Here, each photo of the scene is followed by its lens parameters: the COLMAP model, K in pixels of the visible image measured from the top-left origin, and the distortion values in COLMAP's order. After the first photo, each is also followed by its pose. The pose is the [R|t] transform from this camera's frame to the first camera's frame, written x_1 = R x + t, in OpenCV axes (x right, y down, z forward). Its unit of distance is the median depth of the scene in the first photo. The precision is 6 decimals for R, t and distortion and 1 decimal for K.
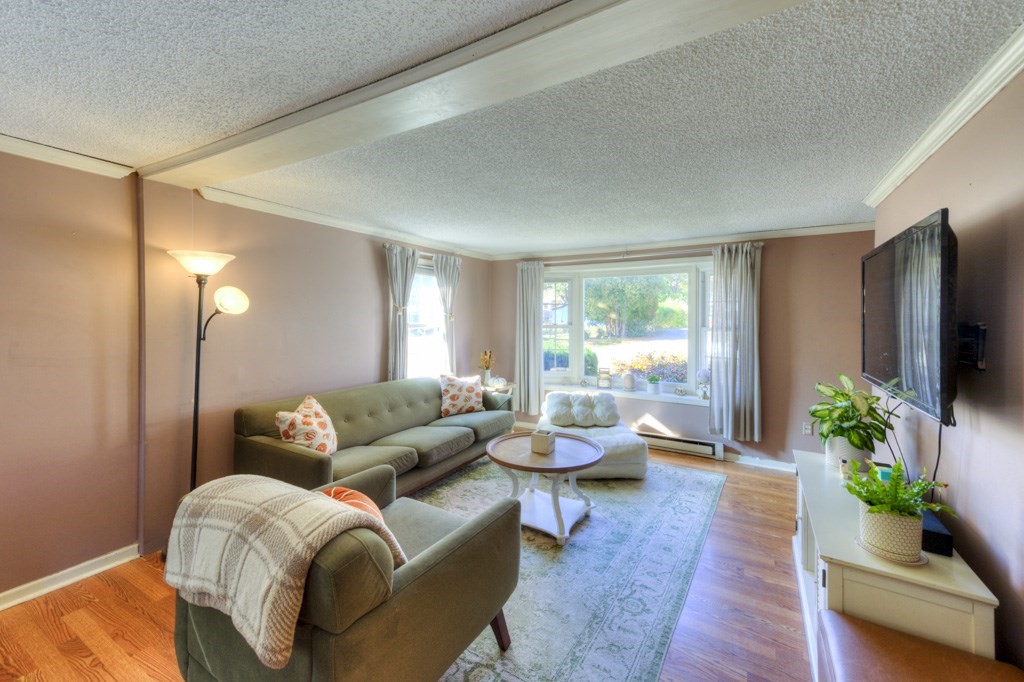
lens RADIAL K [[404.4, 0, 508.7], [0, 404.4, 327.6], [0, 0, 1]] dist [0.016951, -0.000039]
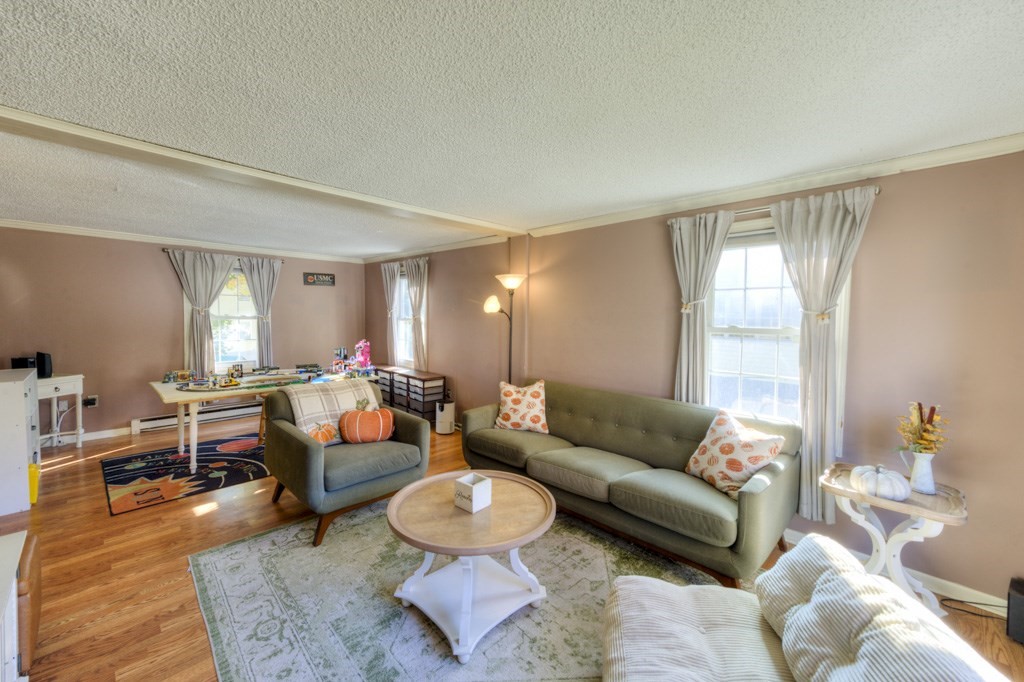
lens RADIAL K [[424.2, 0, 512.0], [0, 424.2, 341.0], [0, 0, 1]] dist [0.017968, -0.000056]
pose [[-0.242040, 0.050357, -0.968959, 0.992037], [-0.037929, 0.997398, 0.061309, -0.029851], [0.969525, 0.051591, -0.239501, 1.602378]]
